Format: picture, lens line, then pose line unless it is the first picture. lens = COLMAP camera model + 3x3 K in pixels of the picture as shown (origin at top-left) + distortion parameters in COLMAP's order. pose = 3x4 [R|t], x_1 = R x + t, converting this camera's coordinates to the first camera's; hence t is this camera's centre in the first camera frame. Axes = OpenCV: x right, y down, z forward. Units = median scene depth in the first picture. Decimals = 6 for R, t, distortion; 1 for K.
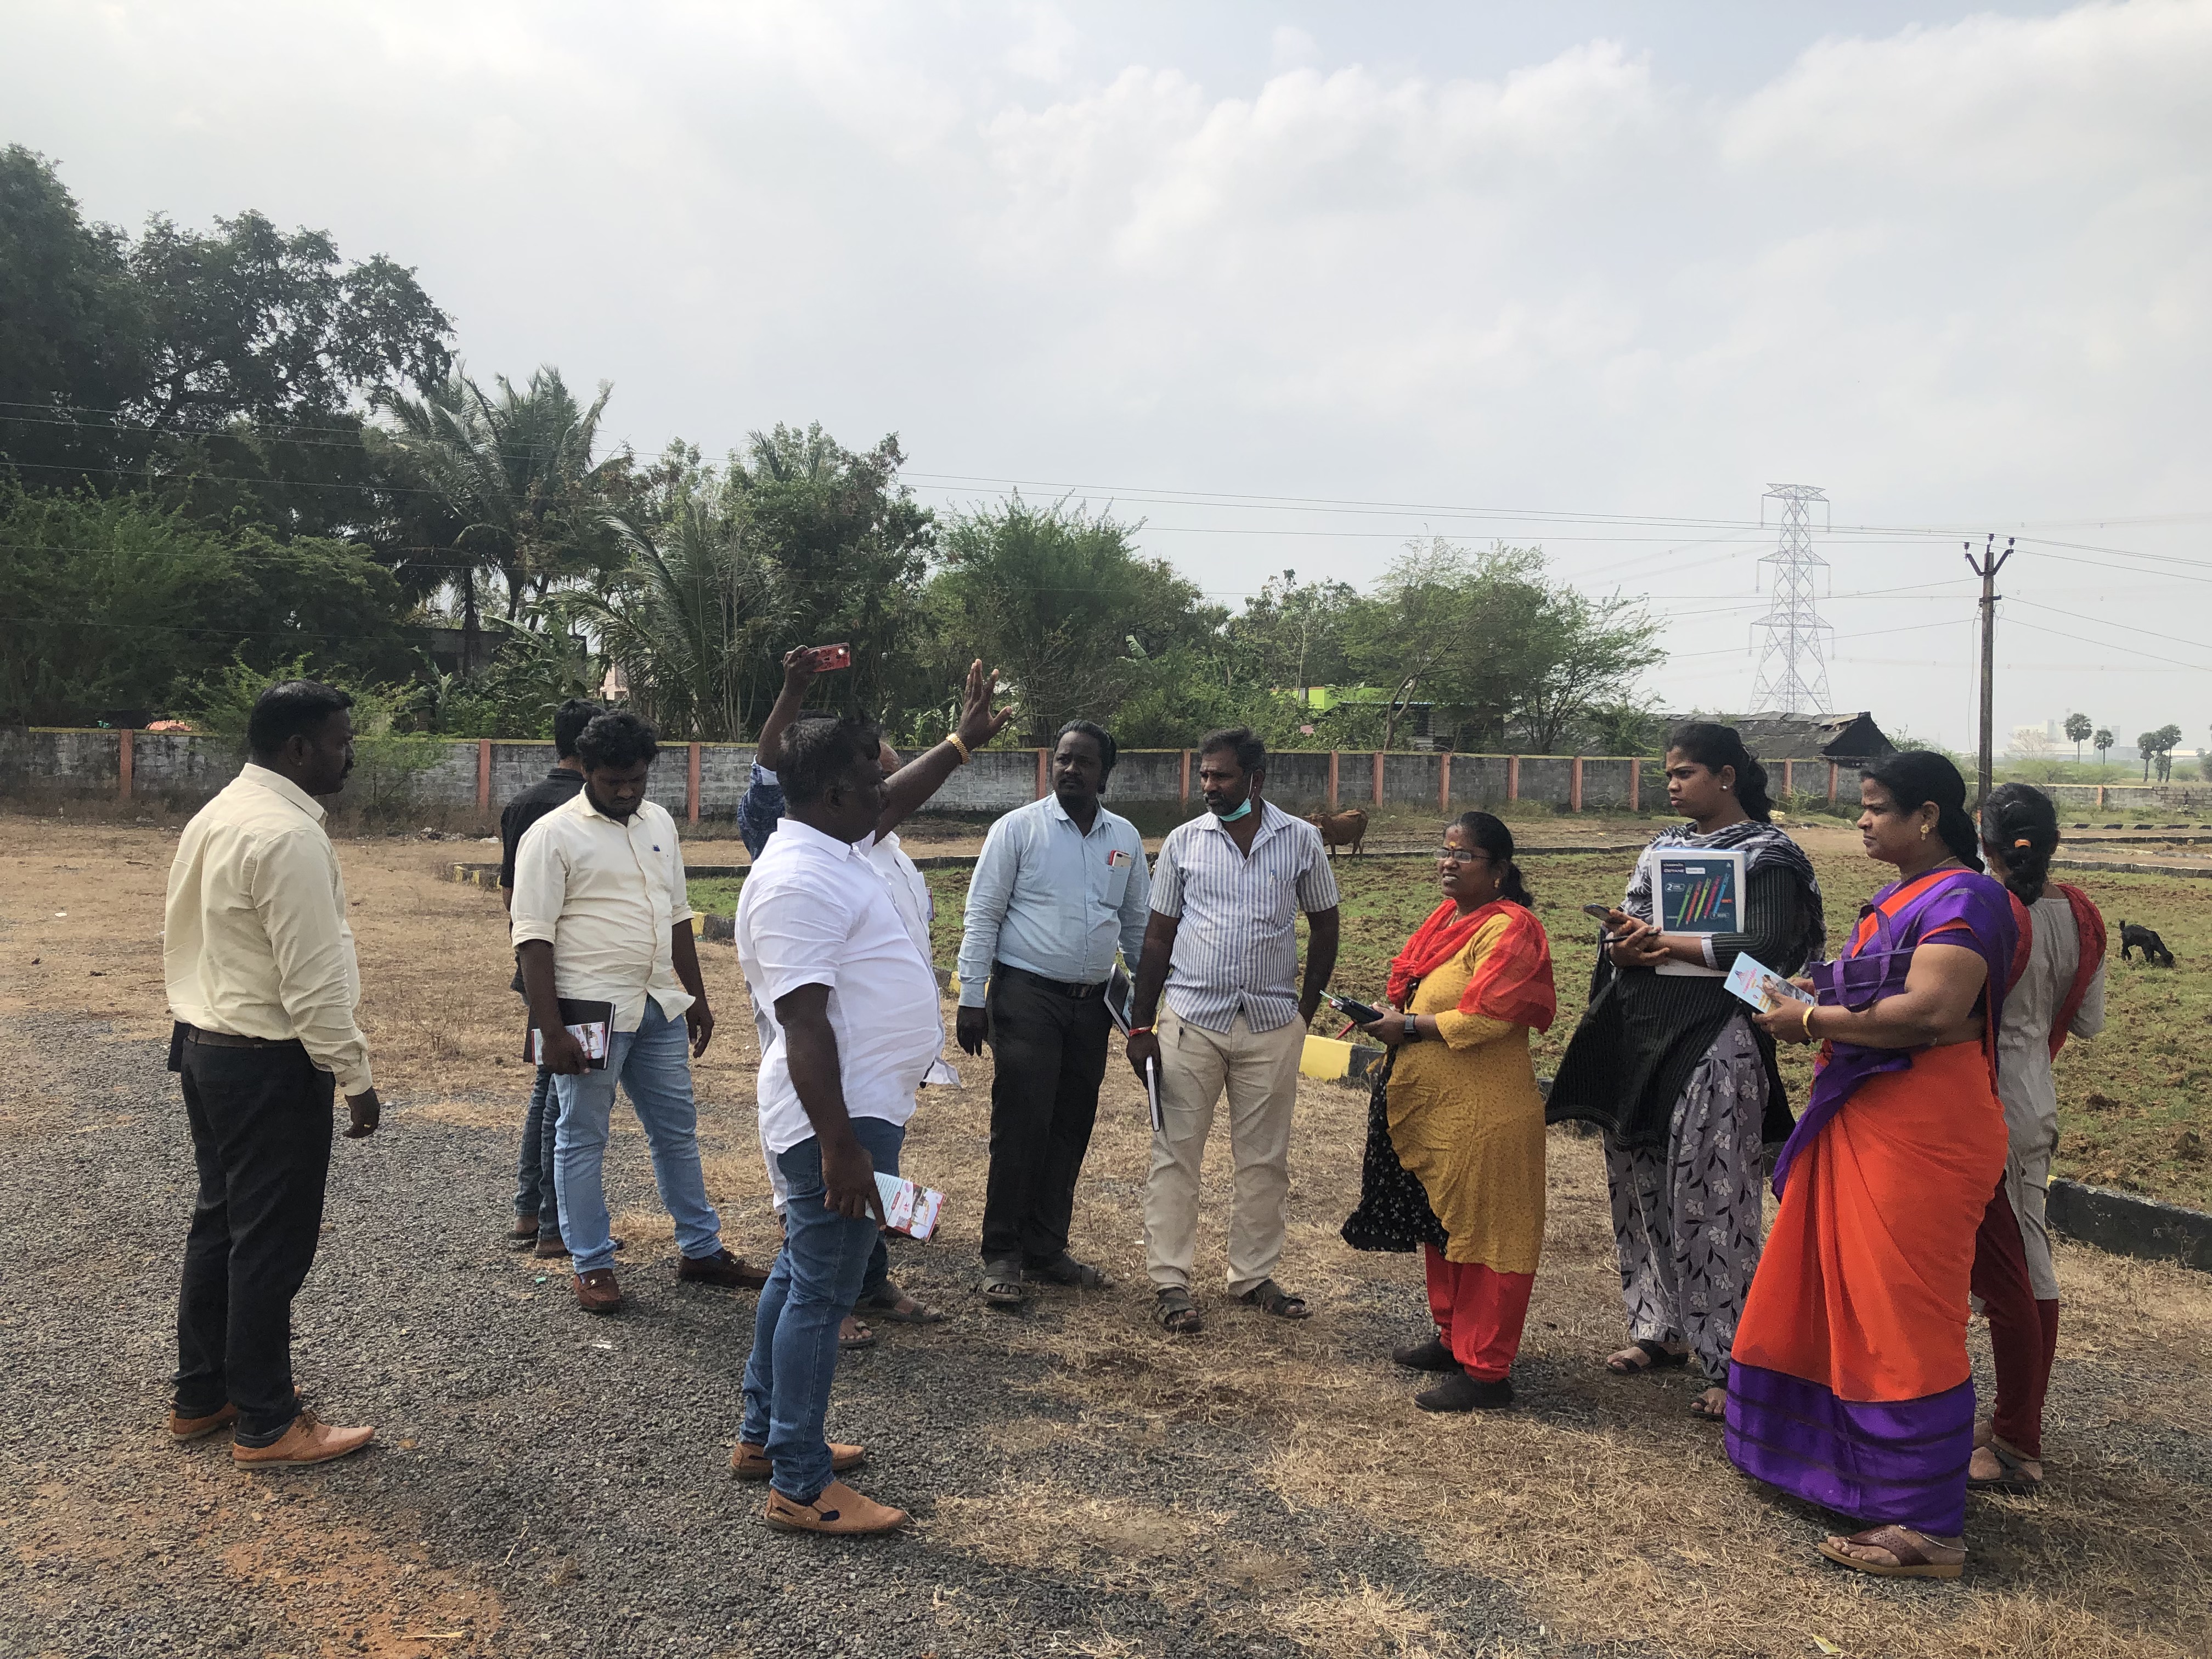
lens RADIAL K [[1841.2, 0, 1106.0], [0, 1841.2, 829.5], [0, 0, 1]] dist [0.027332, -0.001946]
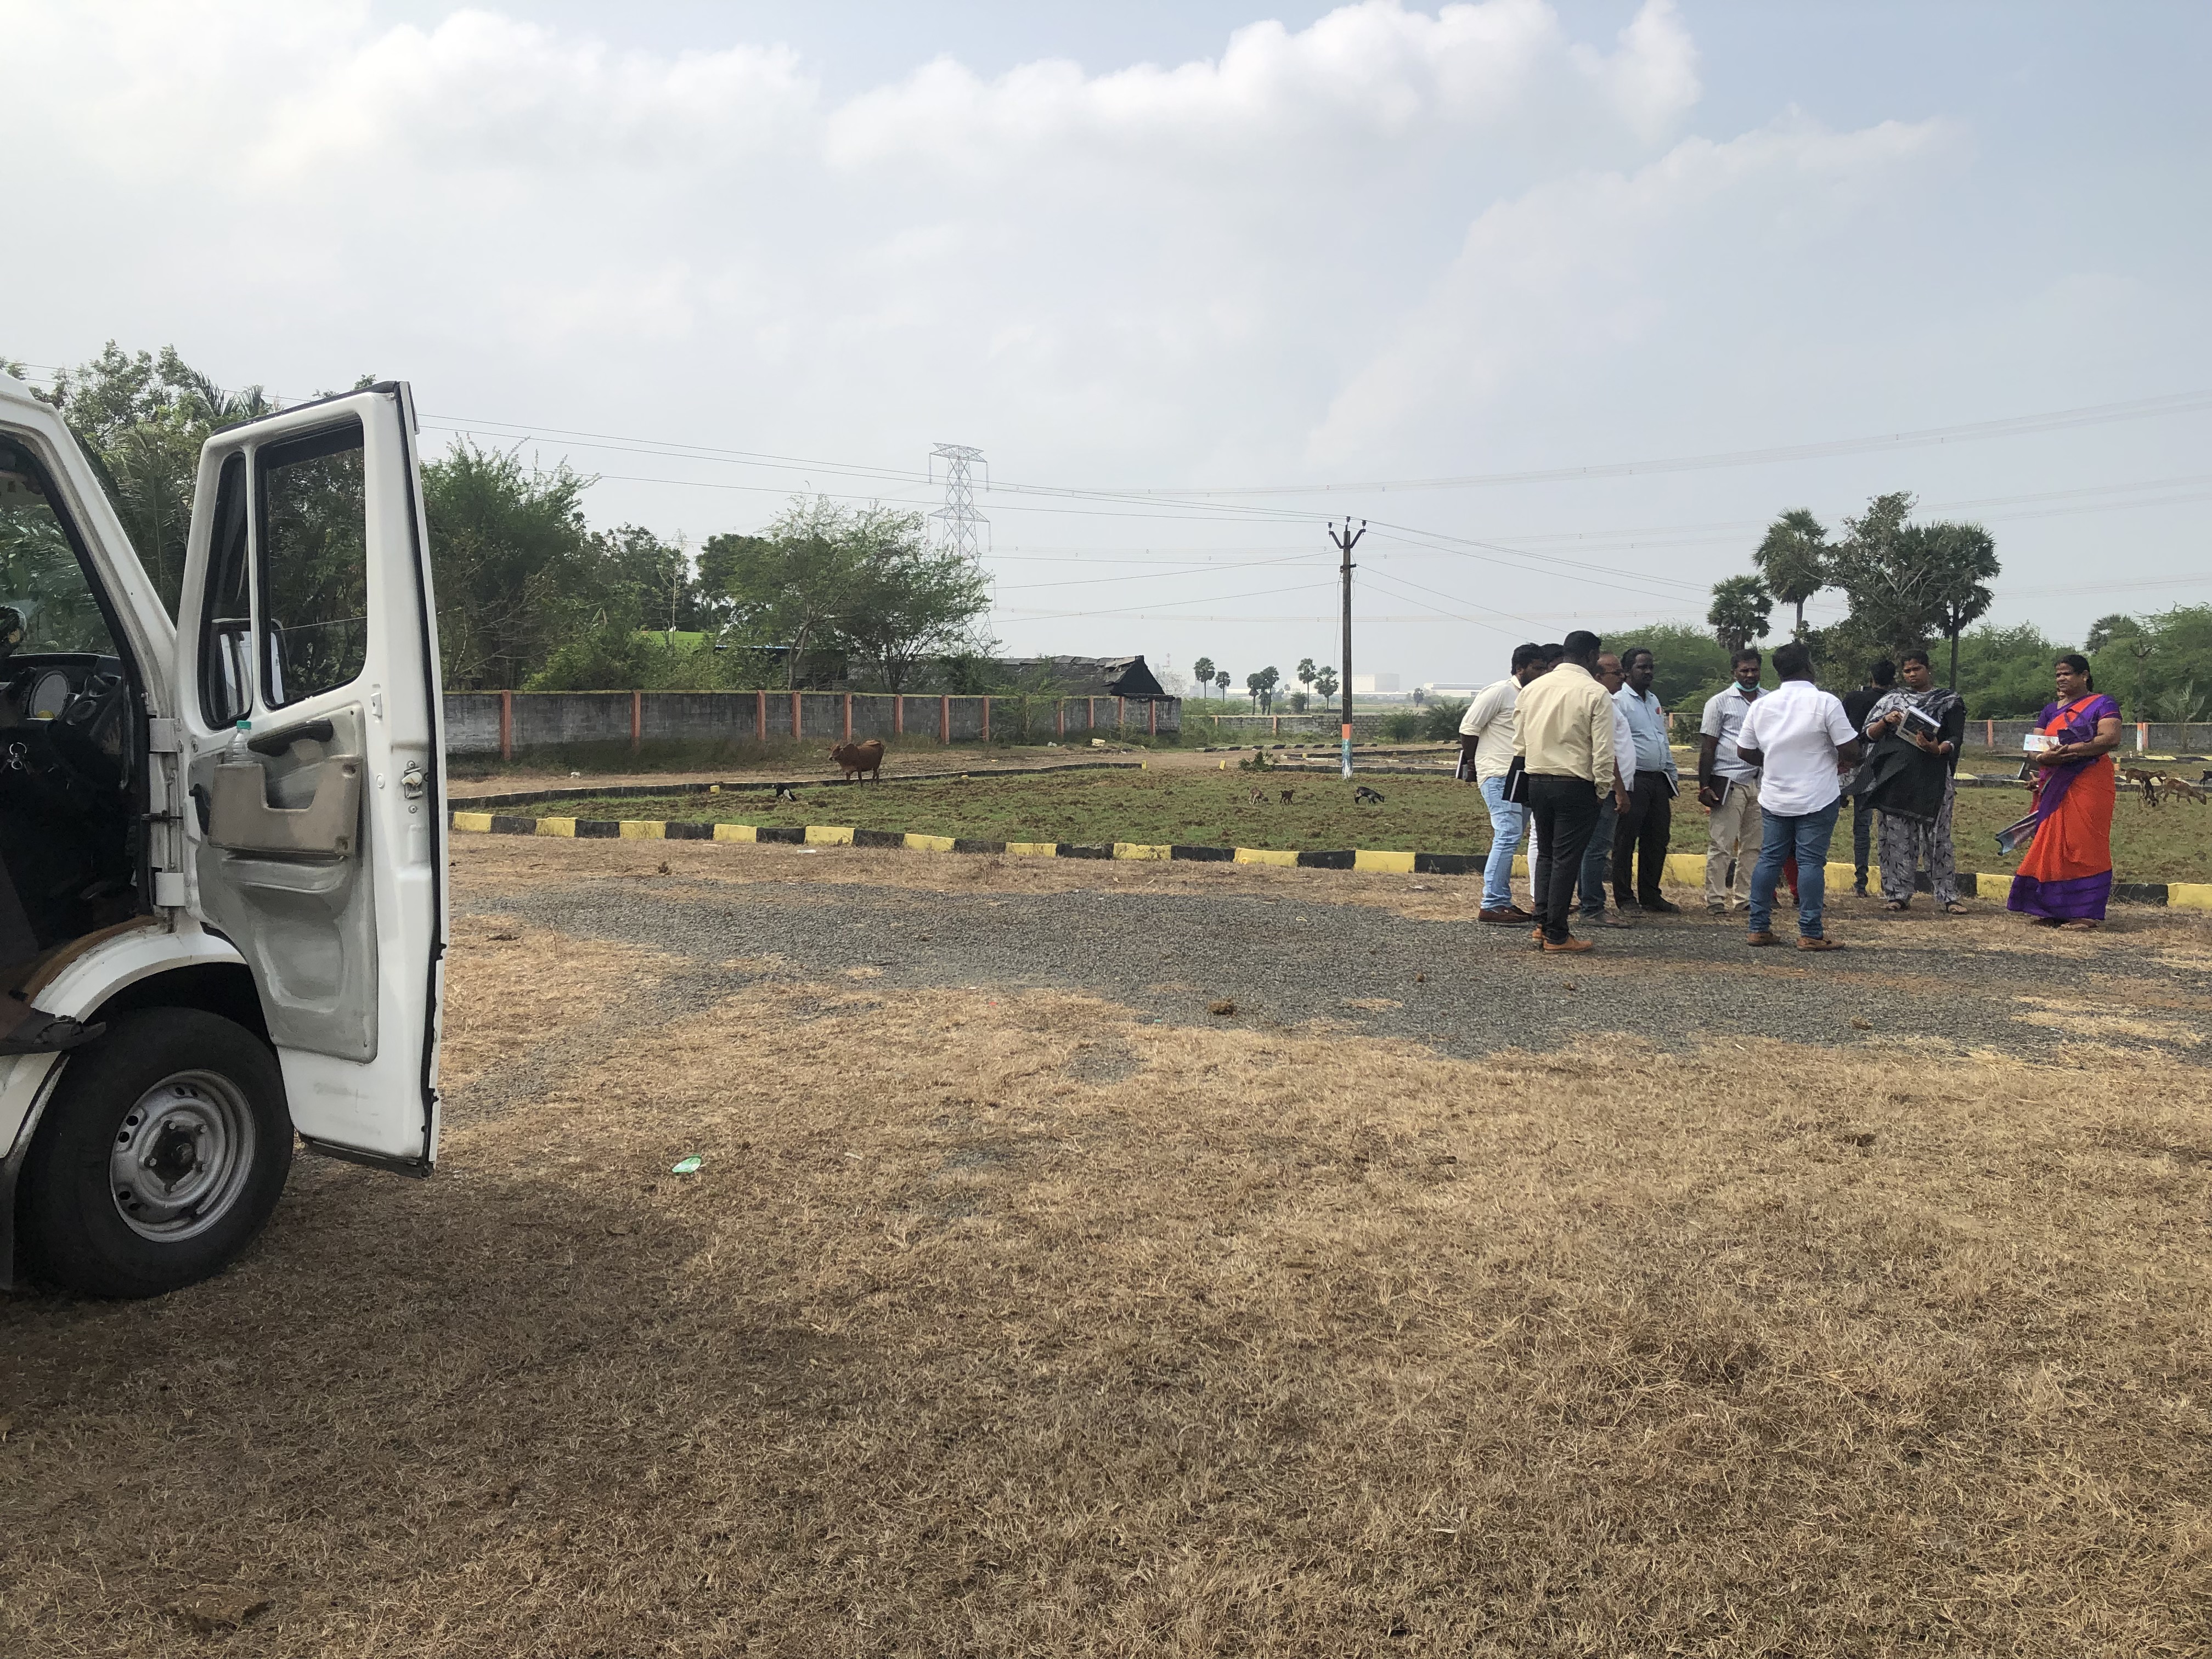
lens RADIAL K [[1841.2, 0, 1106.0], [0, 1841.2, 829.5], [0, 0, 1]] dist [0.027332, -0.001946]
pose [[0.901865, -0.043805, 0.429791, -0.190933], [0.031337, 0.998859, 0.036050, 0.007156], [-0.430880, -0.019044, 0.902208, -0.083989]]
